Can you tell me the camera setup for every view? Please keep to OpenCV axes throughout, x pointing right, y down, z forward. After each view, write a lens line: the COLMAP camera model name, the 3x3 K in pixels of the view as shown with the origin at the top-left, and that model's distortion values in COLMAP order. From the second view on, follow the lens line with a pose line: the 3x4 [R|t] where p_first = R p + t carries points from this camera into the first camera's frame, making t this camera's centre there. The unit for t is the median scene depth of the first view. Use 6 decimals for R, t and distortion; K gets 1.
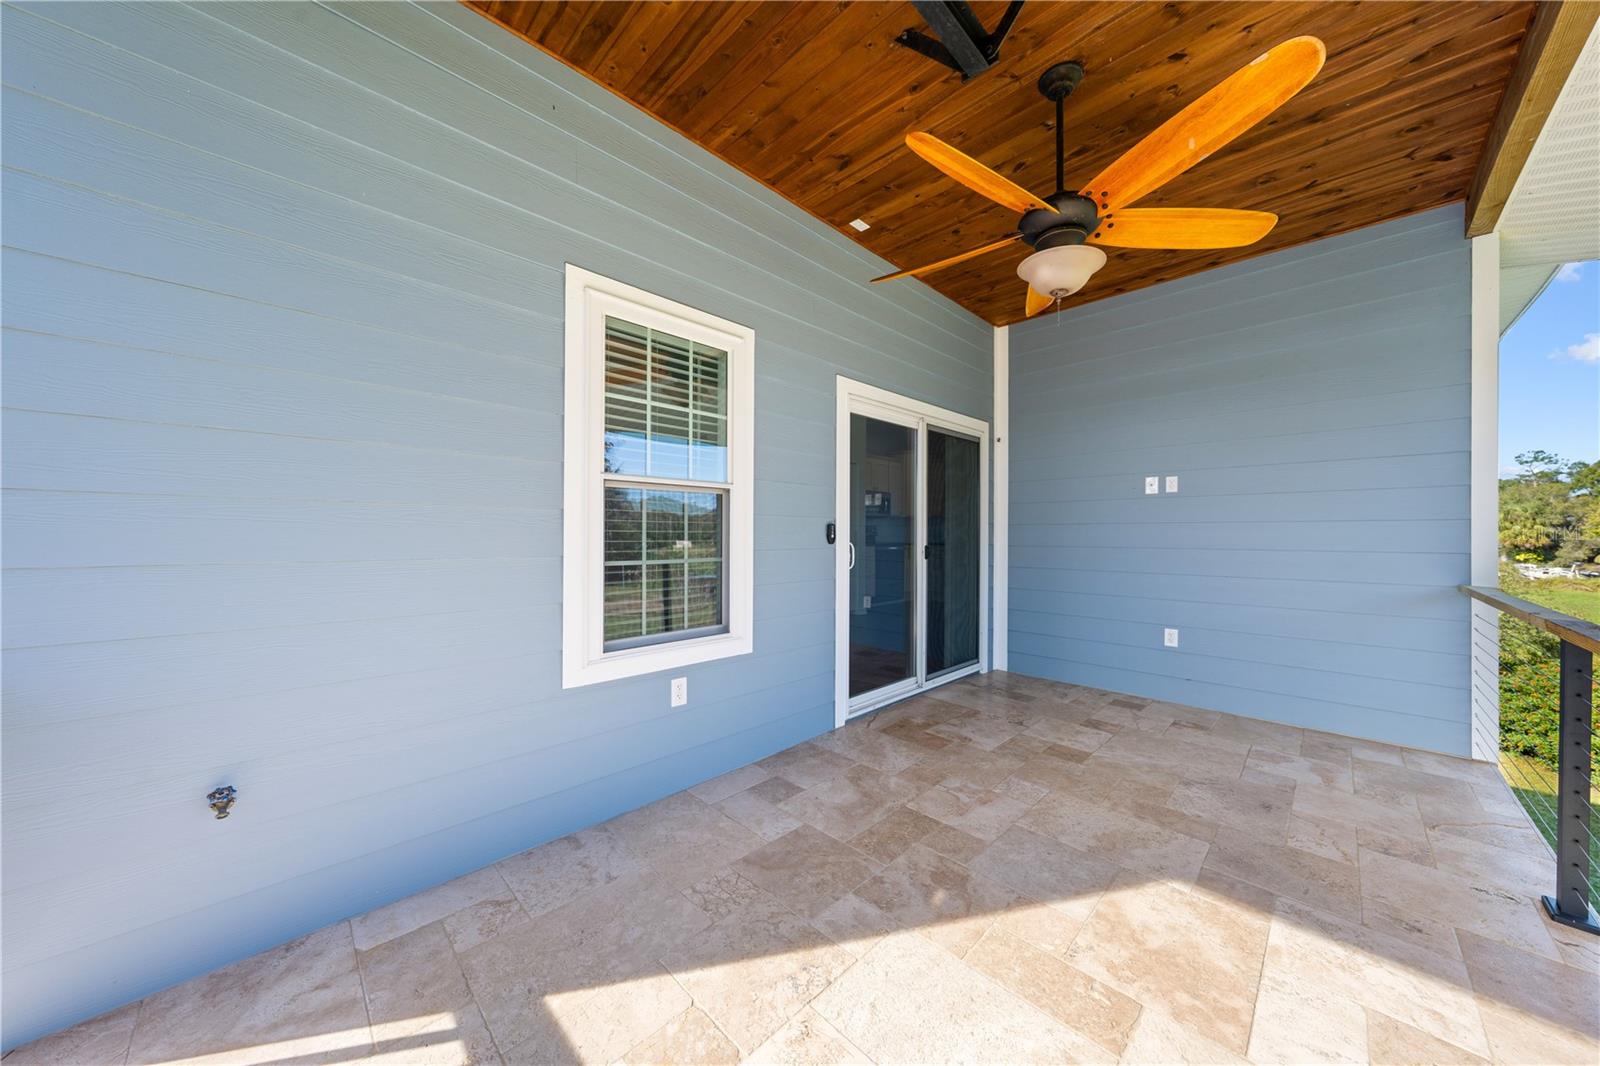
lens RADIAL K [[538.8, 0, 804.5], [0, 538.8, 535.3], [0, 0, 1]] dist [-0.001582, 0.001137]
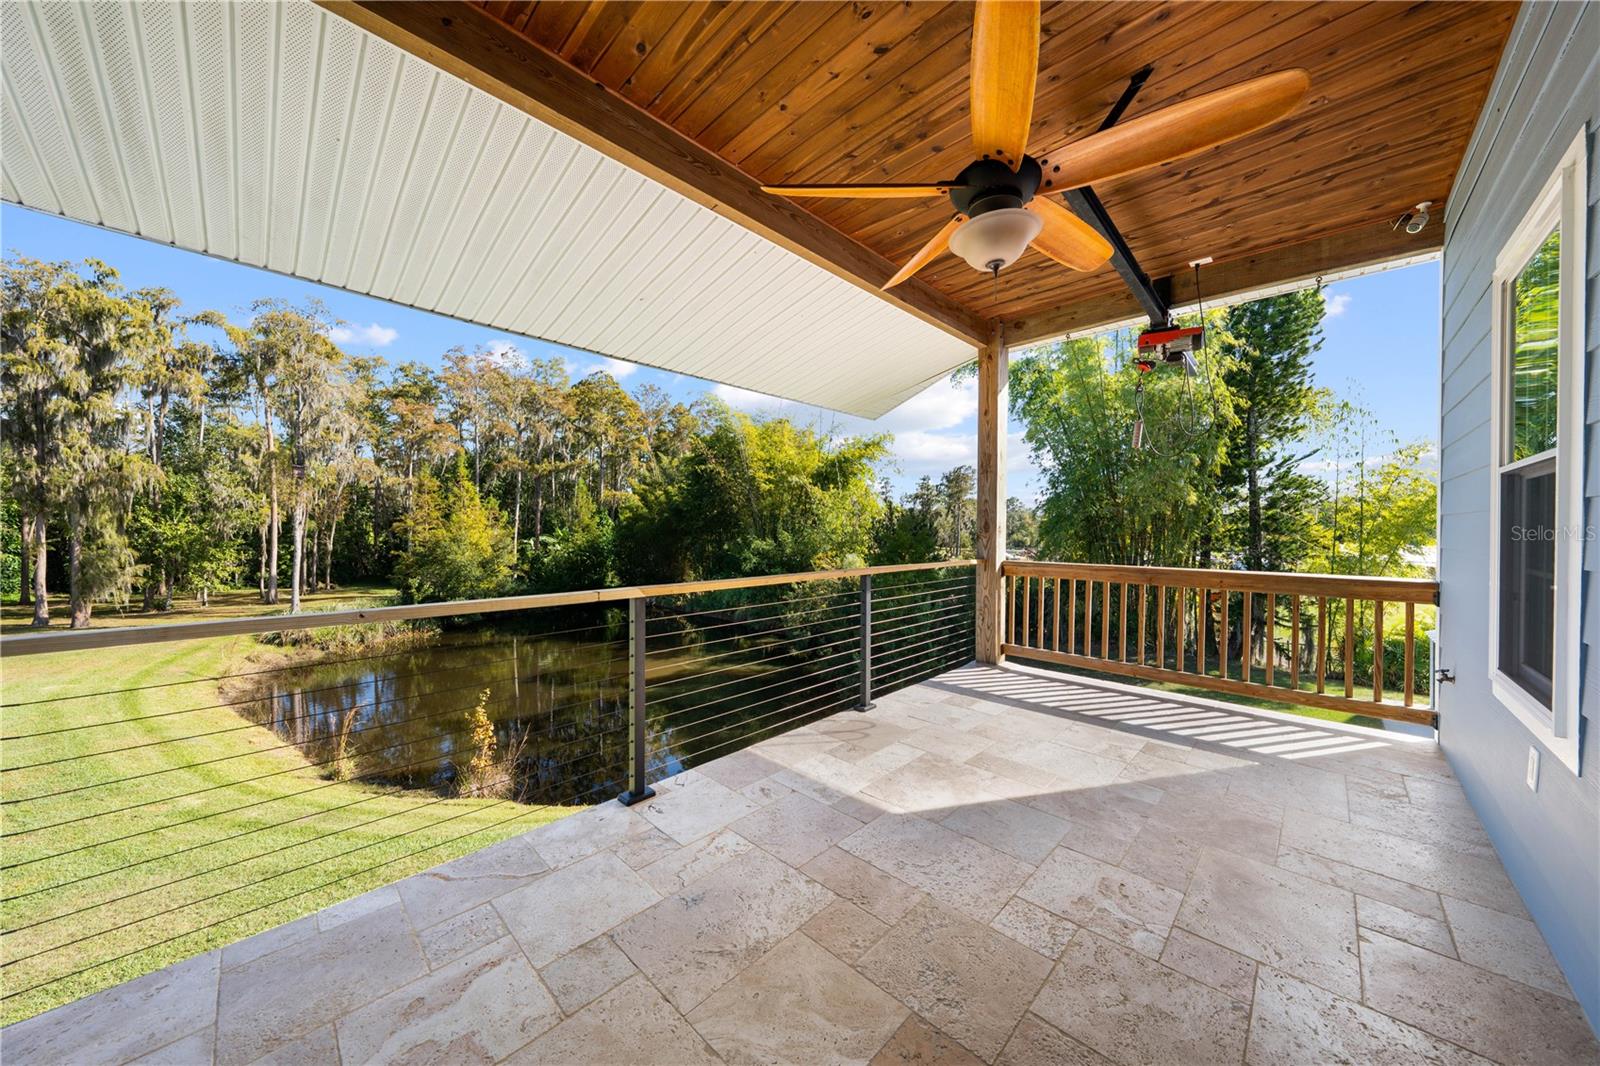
lens RADIAL K [[538.8, 0, 792.7], [0, 538.8, 538.7], [0, 0, 1]] dist [-0.001582, 0.001137]
pose [[-0.999947, -0.010134, -0.001645, 0.744501], [-0.010156, 0.999850, 0.014000, 0.001289], [0.001503, 0.014016, -0.999901, 1.753034]]
